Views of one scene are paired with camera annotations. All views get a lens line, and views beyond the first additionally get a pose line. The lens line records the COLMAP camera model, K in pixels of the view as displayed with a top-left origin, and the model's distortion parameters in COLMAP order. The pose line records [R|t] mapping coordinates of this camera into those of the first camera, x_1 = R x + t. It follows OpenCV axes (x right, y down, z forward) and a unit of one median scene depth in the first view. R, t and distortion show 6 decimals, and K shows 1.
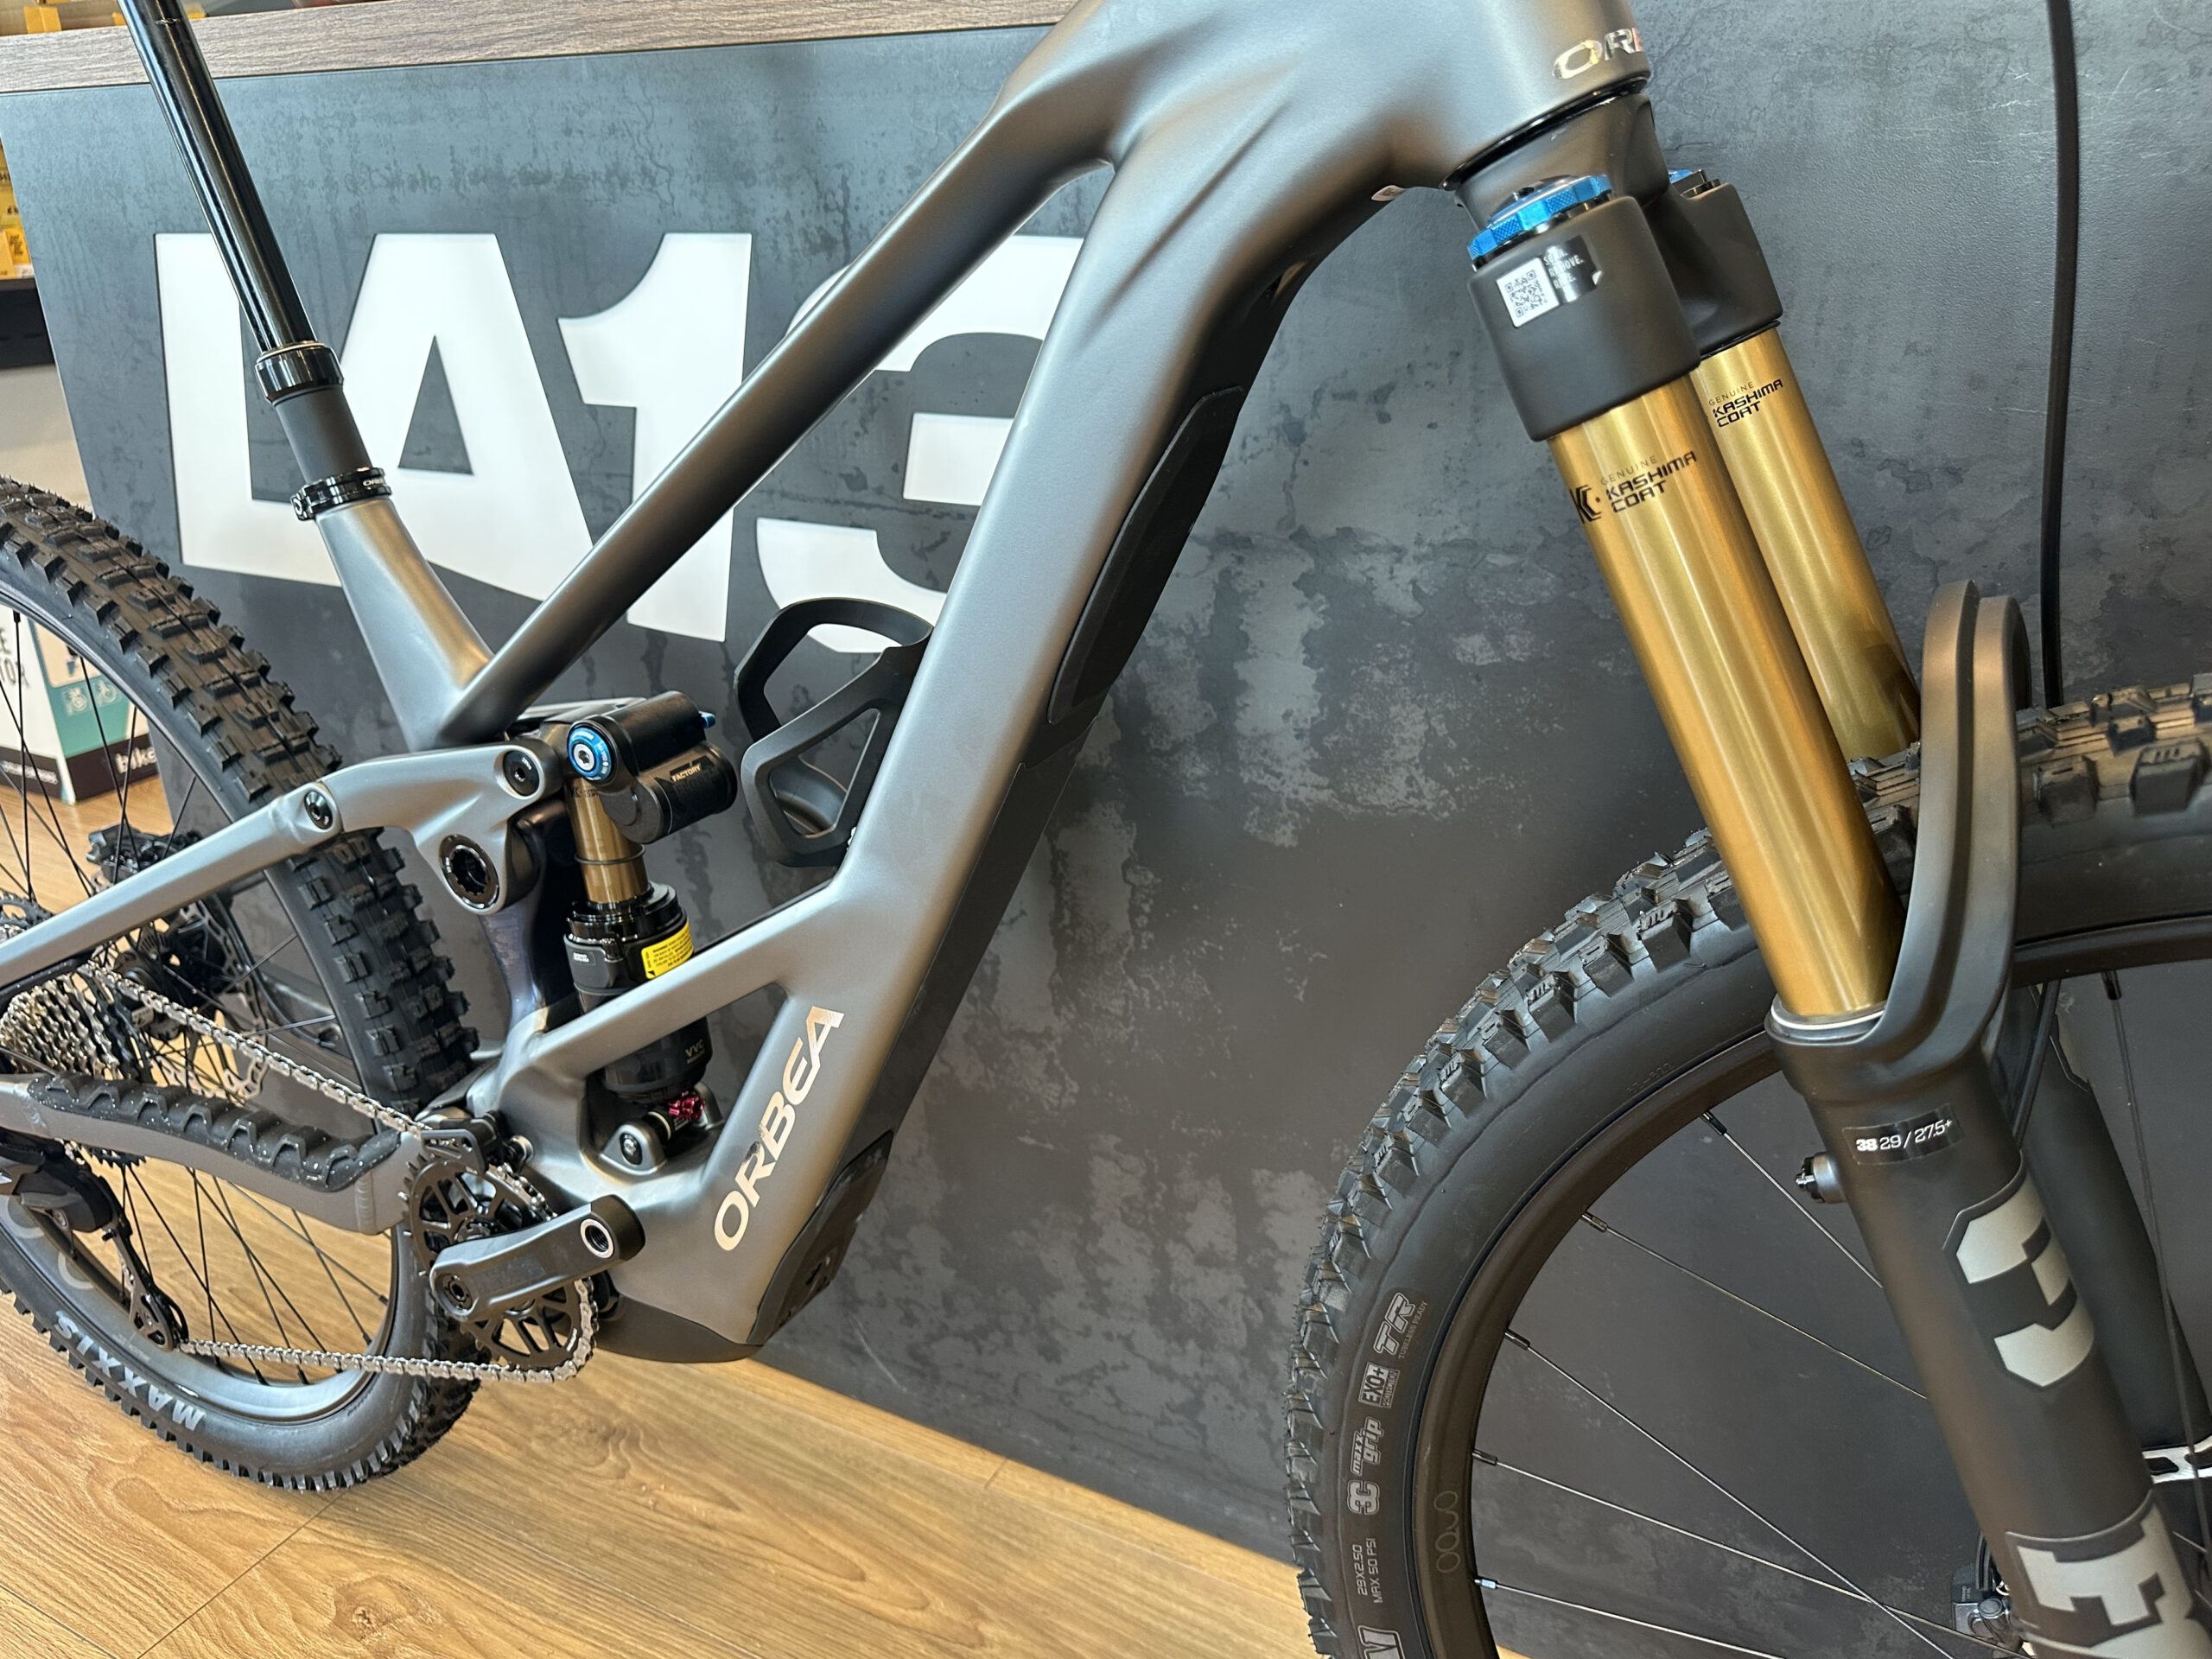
lens RADIAL K [[1582.7, 0, 1106.0], [0, 1582.7, 829.5], [0, 0, 1]] dist [0.039273, -0.068548]
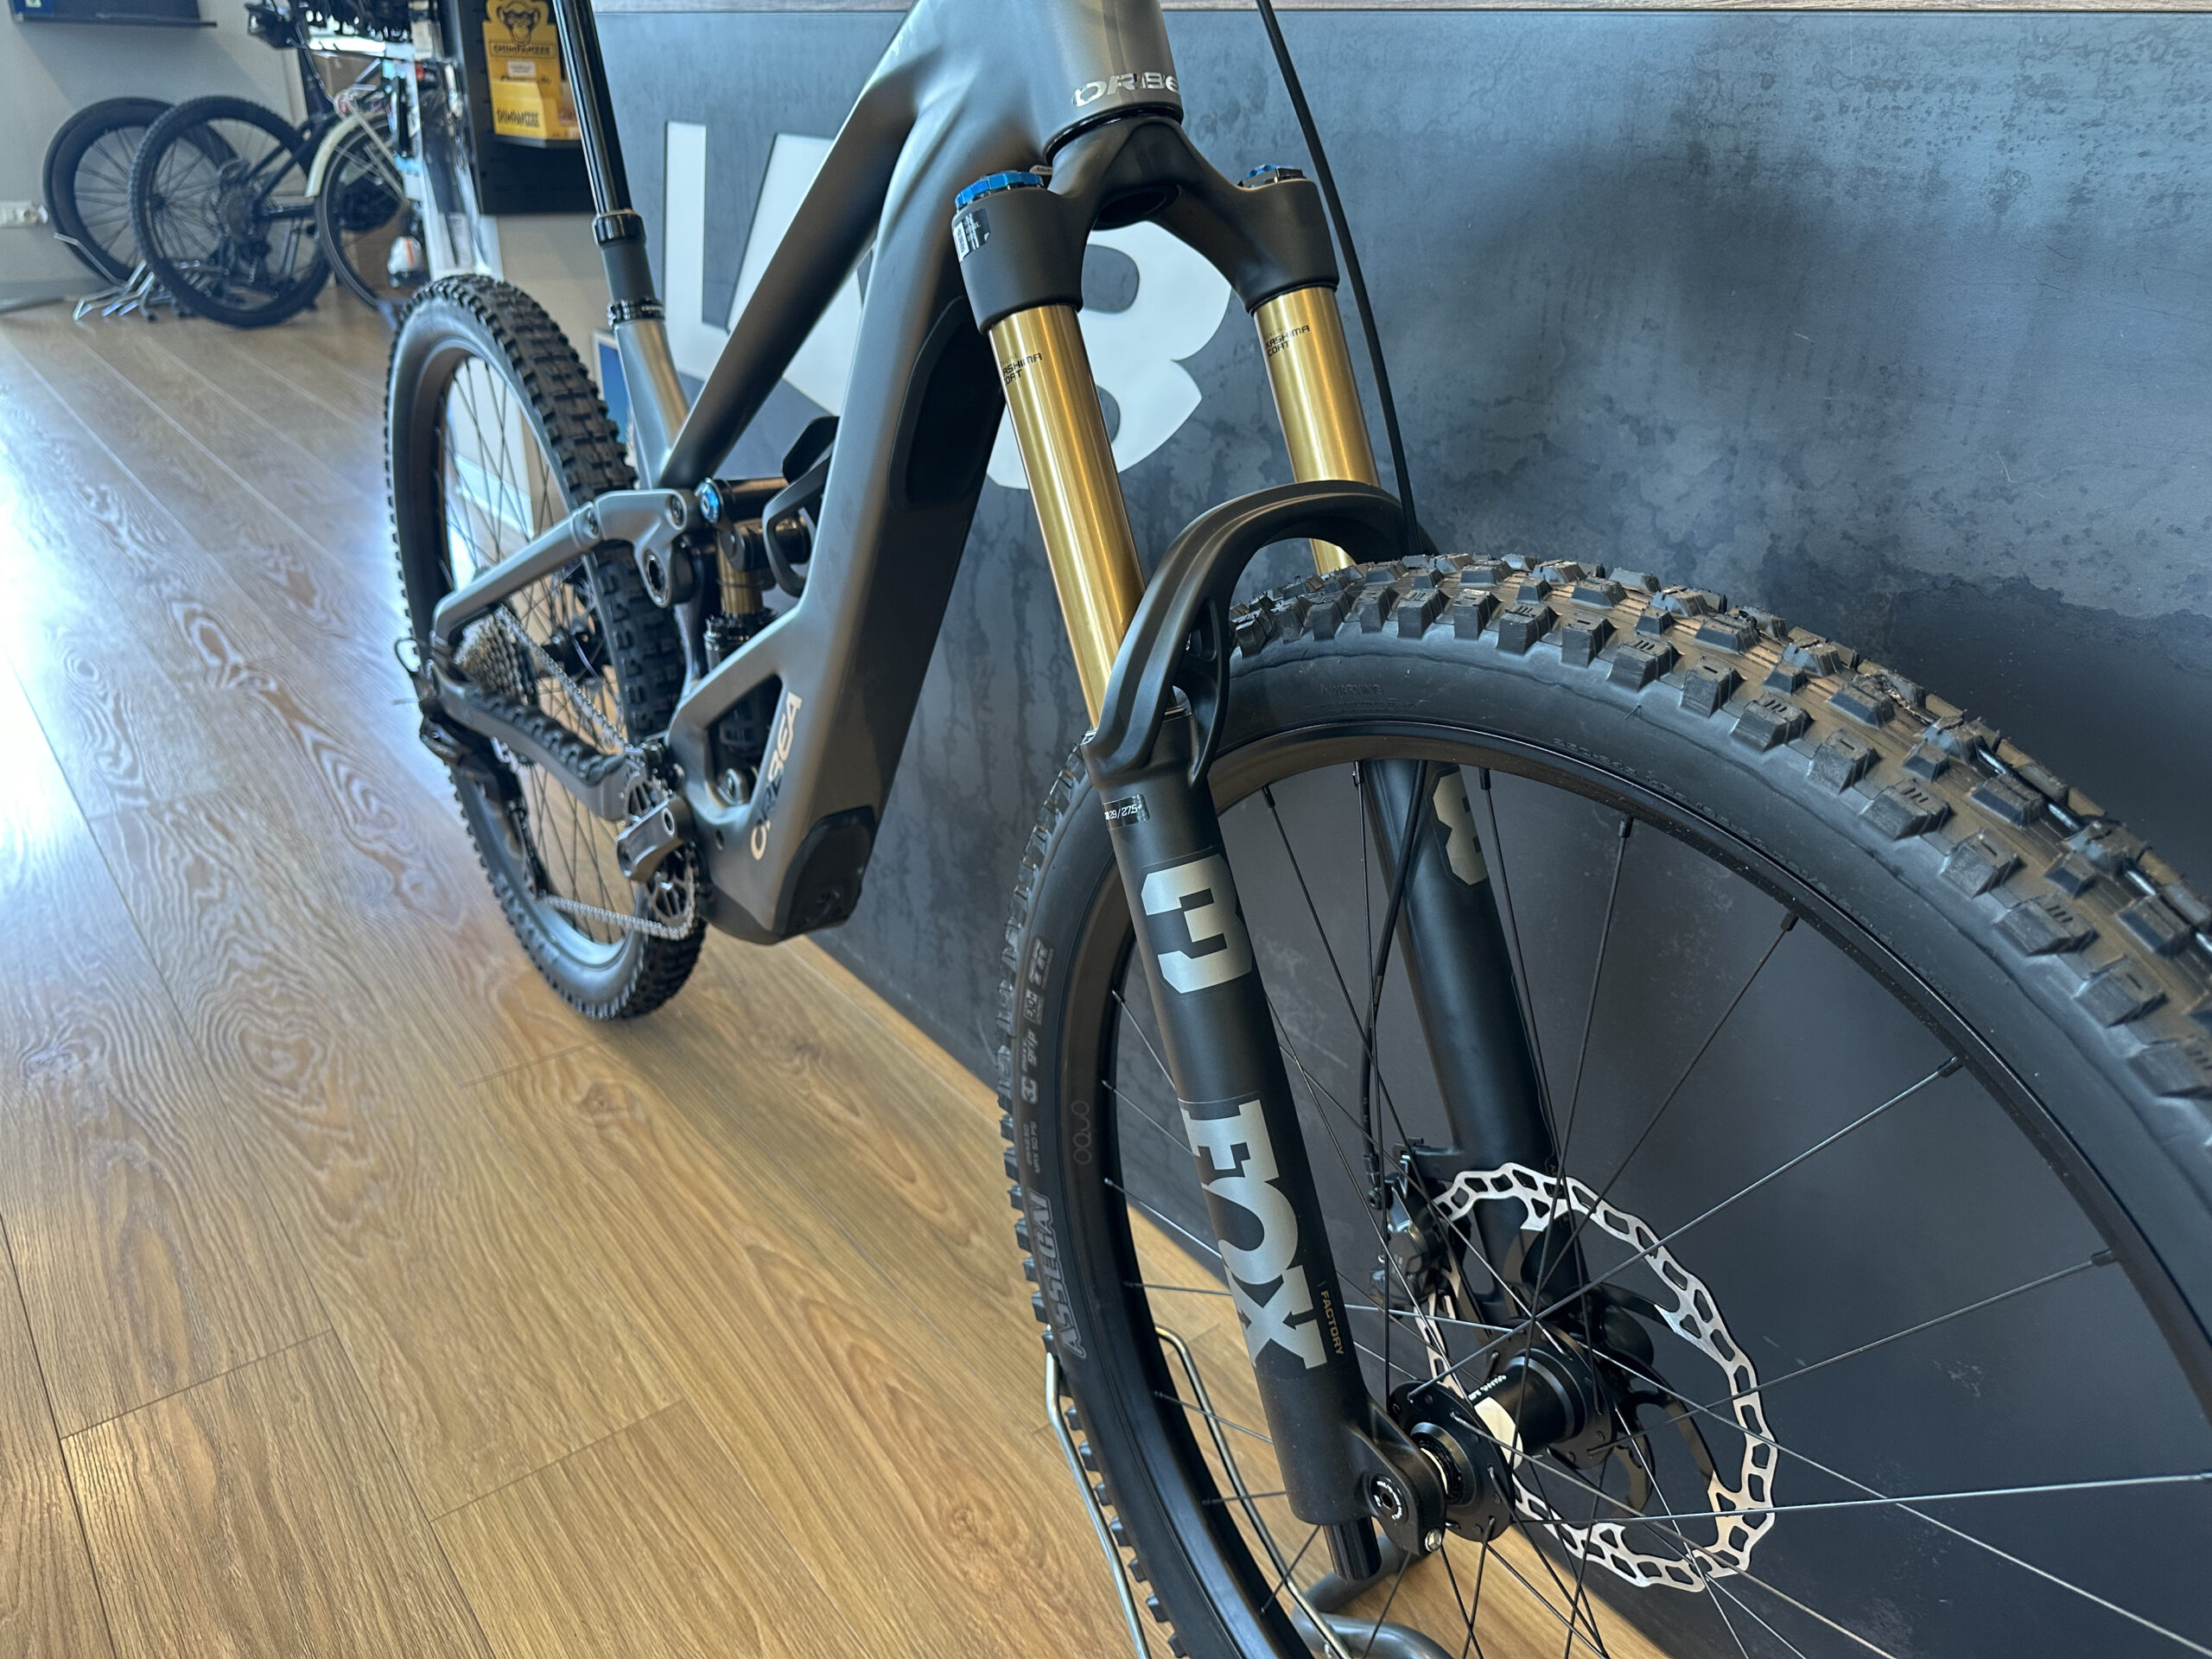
lens RADIAL K [[1575.6, 0, 1102.0], [0, 1575.6, 844.1], [0, 0, 1]] dist [0.092119, -0.195225]
pose [[0.909500, 0.221869, -0.351545, 0.538716], [-0.198787, 0.974830, 0.100947, 0.036469], [0.365094, -0.021929, 0.930712, -0.240855]]
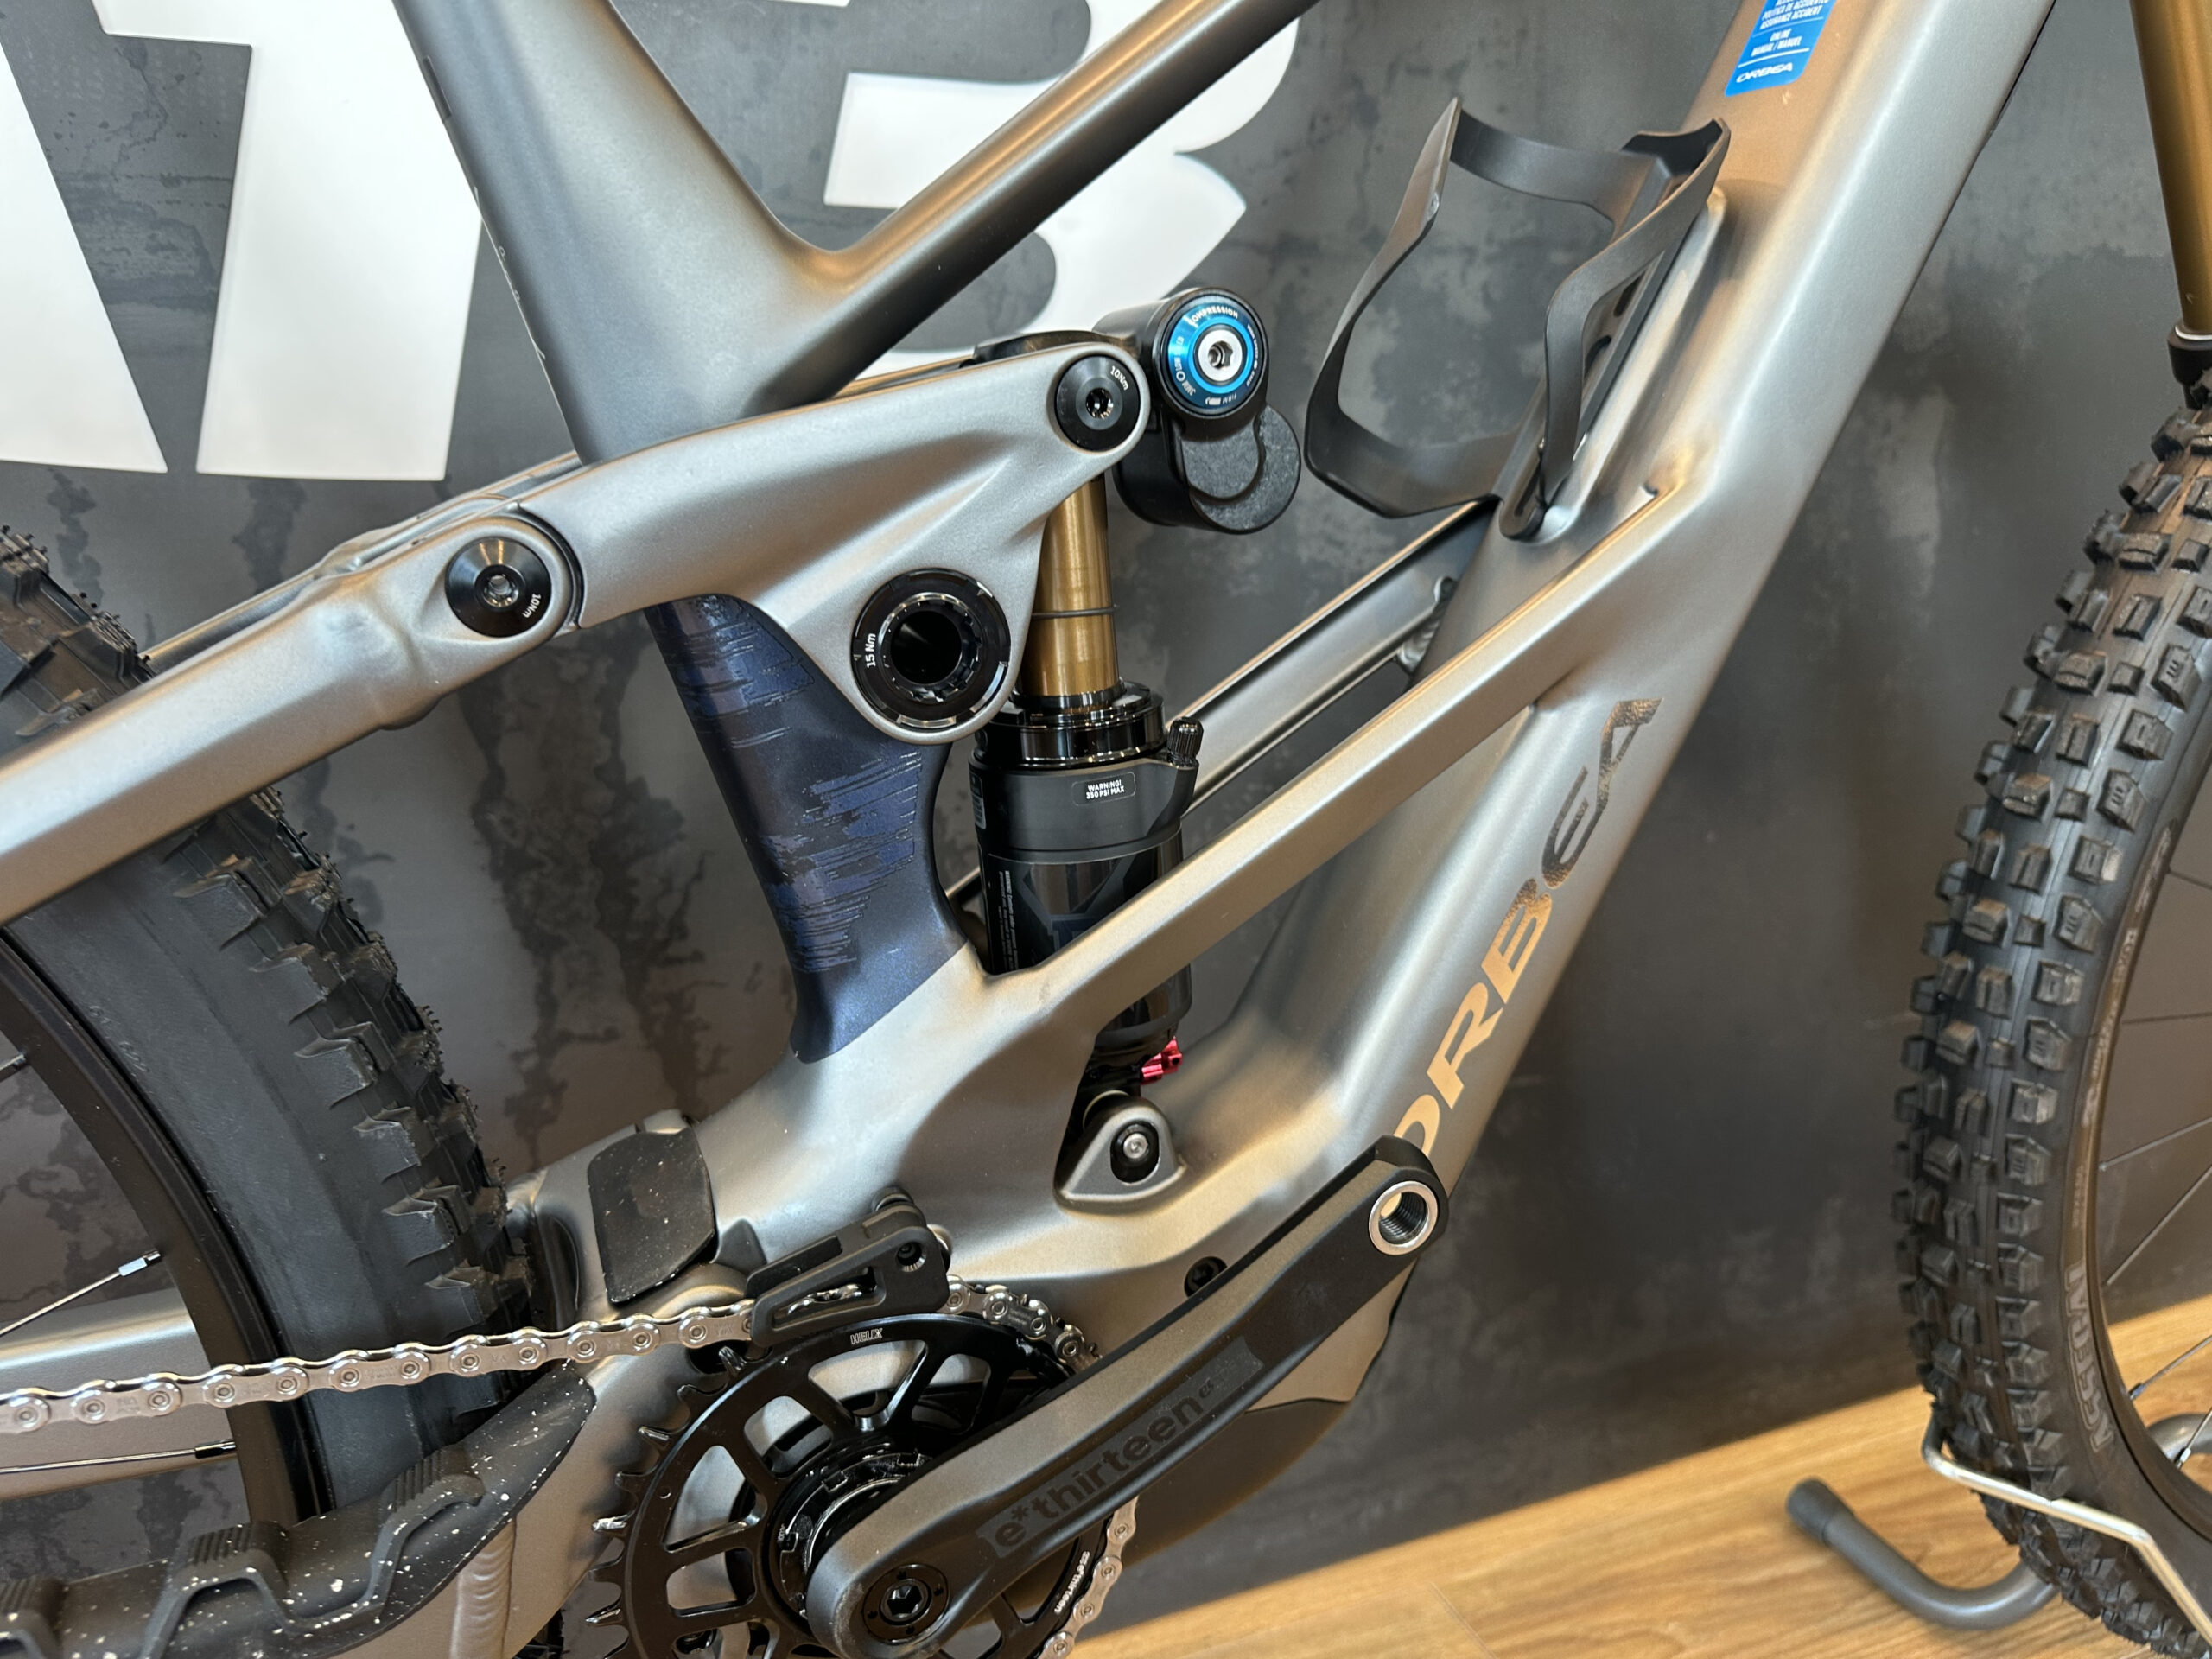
lens RADIAL K [[1611.4, 0, 1098.5], [0, 1611.4, 835.4], [0, 0, 1]] dist [0.000801, -0.033567]
pose [[0.643139, -0.179073, 0.744517, -0.700597], [0.274067, 0.961695, -0.005440, 0.092801], [-0.715024, 0.207546, 0.667582, 0.606962]]
